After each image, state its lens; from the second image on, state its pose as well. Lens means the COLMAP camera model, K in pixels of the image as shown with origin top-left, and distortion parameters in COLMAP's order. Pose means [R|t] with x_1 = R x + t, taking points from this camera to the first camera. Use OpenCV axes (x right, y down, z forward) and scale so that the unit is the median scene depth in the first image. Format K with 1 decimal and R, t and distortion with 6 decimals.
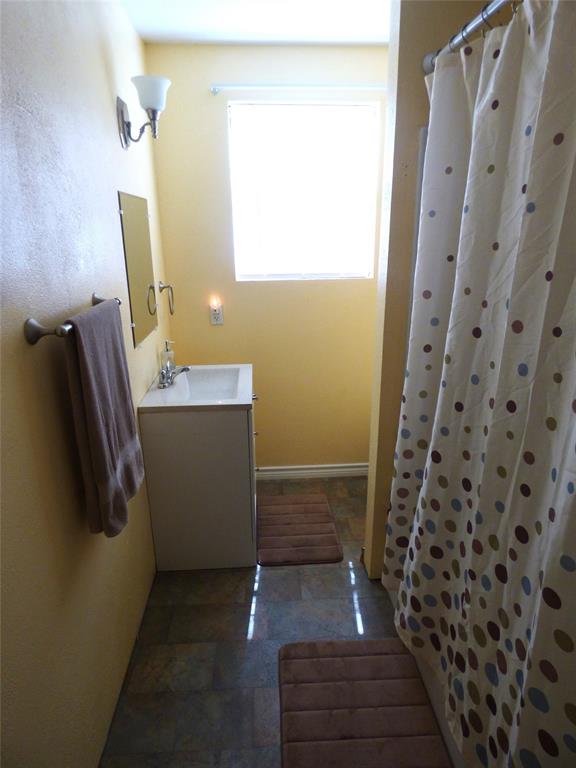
lens RADIAL K [[472.6, 0, 288.0], [0, 472.6, 384.0], [0, 0, 1]] dist [0.001092, 0.000575]
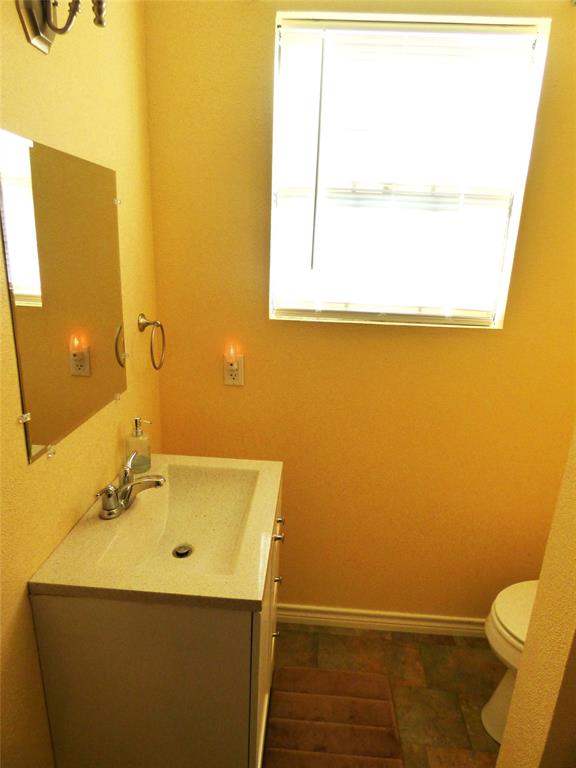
lens RADIAL K [[472.6, 0, 288.0], [0, 472.6, 384.0], [0, 0, 1]] dist [0.001092, 0.000575]
pose [[0.991151, 0.080911, -0.105232, -0.014793], [-0.083975, 0.996154, -0.025007, -0.127001], [0.102804, 0.033622, 0.994133, 0.418133]]
